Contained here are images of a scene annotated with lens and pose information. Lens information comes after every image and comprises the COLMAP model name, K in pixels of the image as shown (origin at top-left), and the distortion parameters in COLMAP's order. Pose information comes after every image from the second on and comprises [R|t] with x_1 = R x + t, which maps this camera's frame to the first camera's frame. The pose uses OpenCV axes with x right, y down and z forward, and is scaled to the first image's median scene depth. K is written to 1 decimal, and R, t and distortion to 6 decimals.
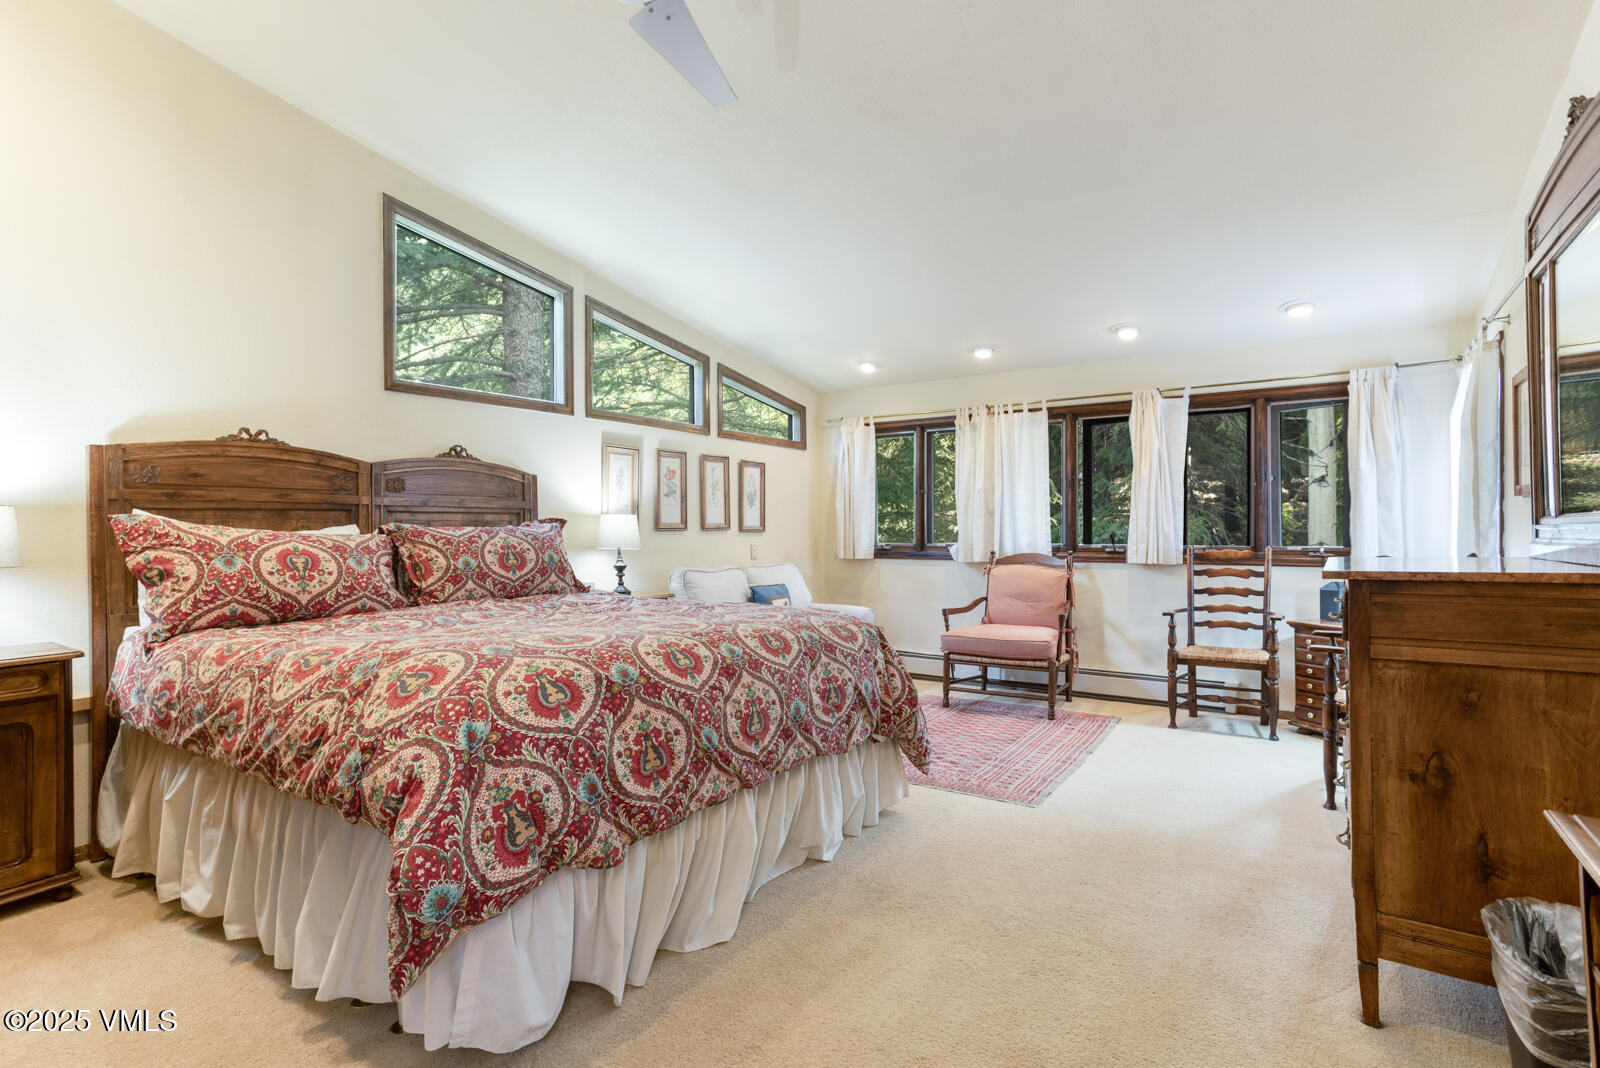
lens RADIAL K [[791.1, 0, 797.5], [0, 791.1, 528.4], [0, 0, 1]] dist [-0.000768, 0.000070]
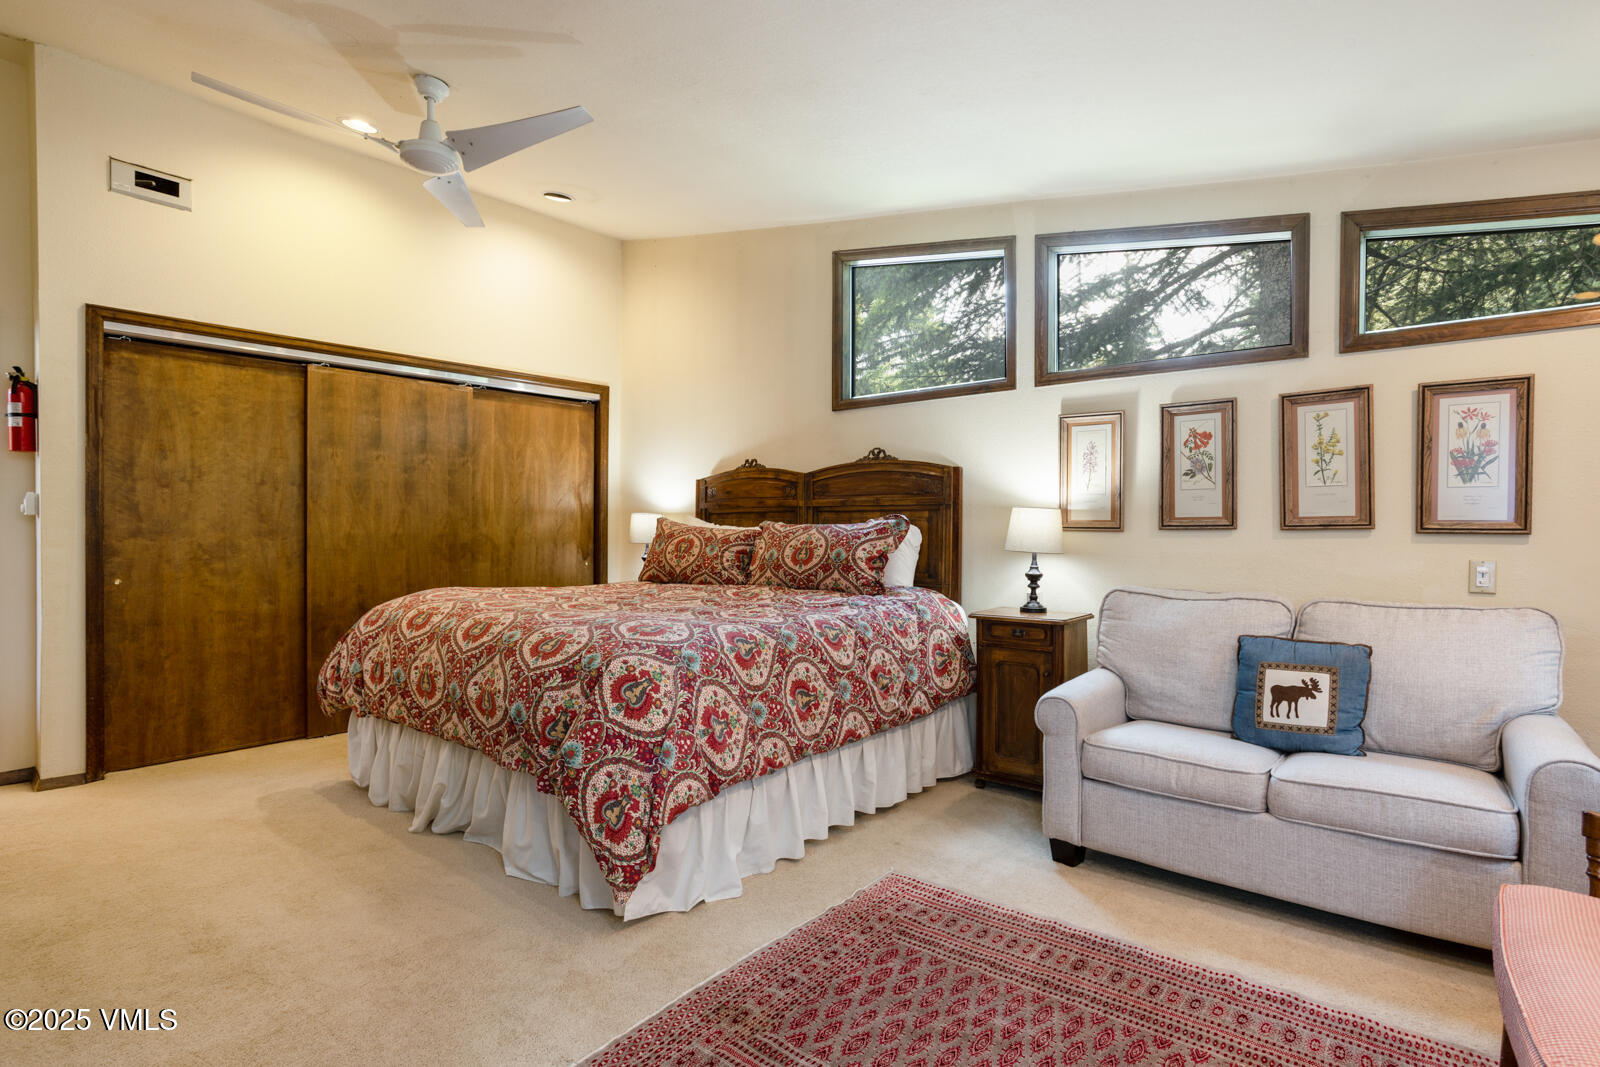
lens RADIAL K [[791.1, 0, 797.5], [0, 791.1, 527.9], [0, 0, 1]] dist [-0.000768, 0.000070]
pose [[-0.086560, 0.015927, -0.996119, 0.627047], [0.006228, 0.999861, 0.015445, -0.012516], [0.996227, -0.004867, -0.086647, 0.926641]]
